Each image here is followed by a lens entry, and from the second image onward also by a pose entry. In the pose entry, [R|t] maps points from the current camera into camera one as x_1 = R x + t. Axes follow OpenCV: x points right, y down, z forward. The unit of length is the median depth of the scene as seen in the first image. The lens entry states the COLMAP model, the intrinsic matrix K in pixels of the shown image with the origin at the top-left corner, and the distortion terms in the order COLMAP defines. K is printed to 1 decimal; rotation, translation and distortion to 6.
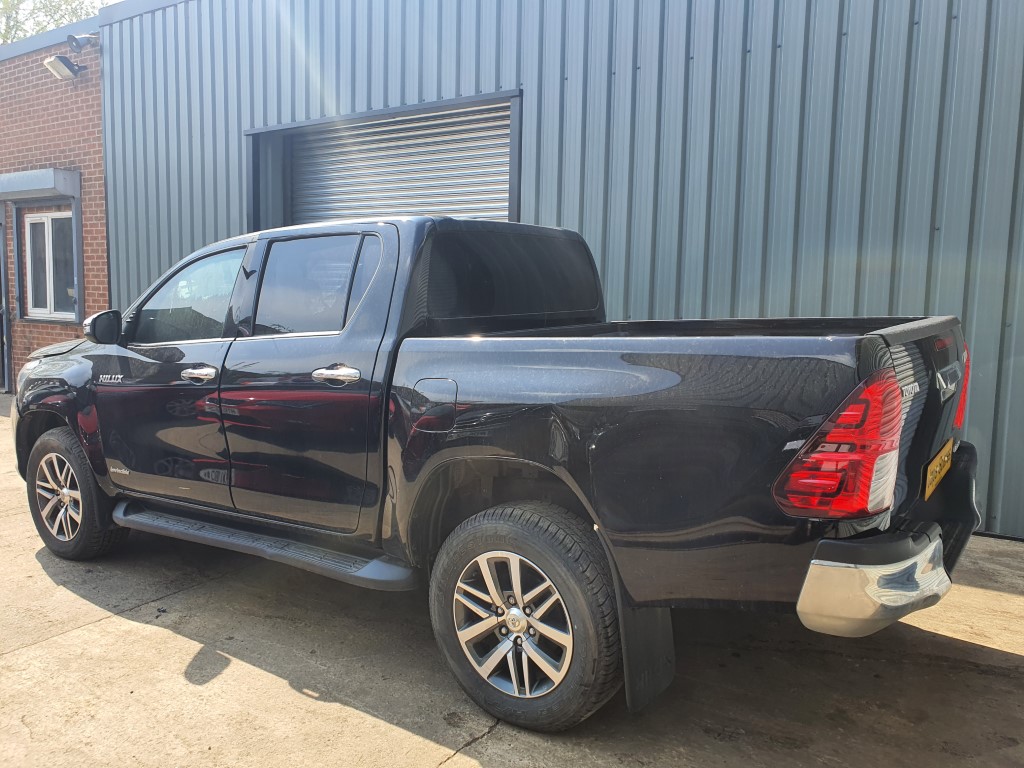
lens RADIAL K [[790.3, 0, 510.4], [0, 790.3, 385.2], [0, 0, 1]] dist [-0.005434, 0.008892]
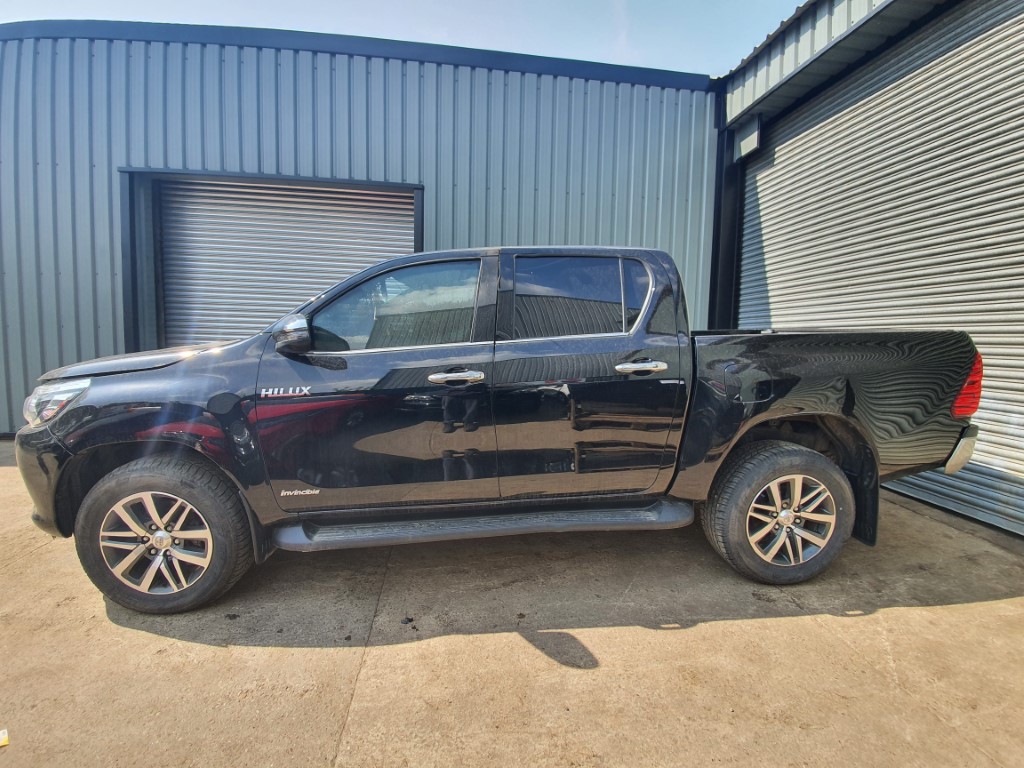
lens RADIAL K [[412.8, 0, 475.8], [0, 412.8, 372.0], [0, 0, 1]] dist [-0.010906, -0.003788]
pose [[0.766501, -0.048665, 0.640397, -0.698697], [0.059291, 0.998229, 0.004891, -0.023113], [-0.639500, 0.034221, 0.768029, 0.547589]]
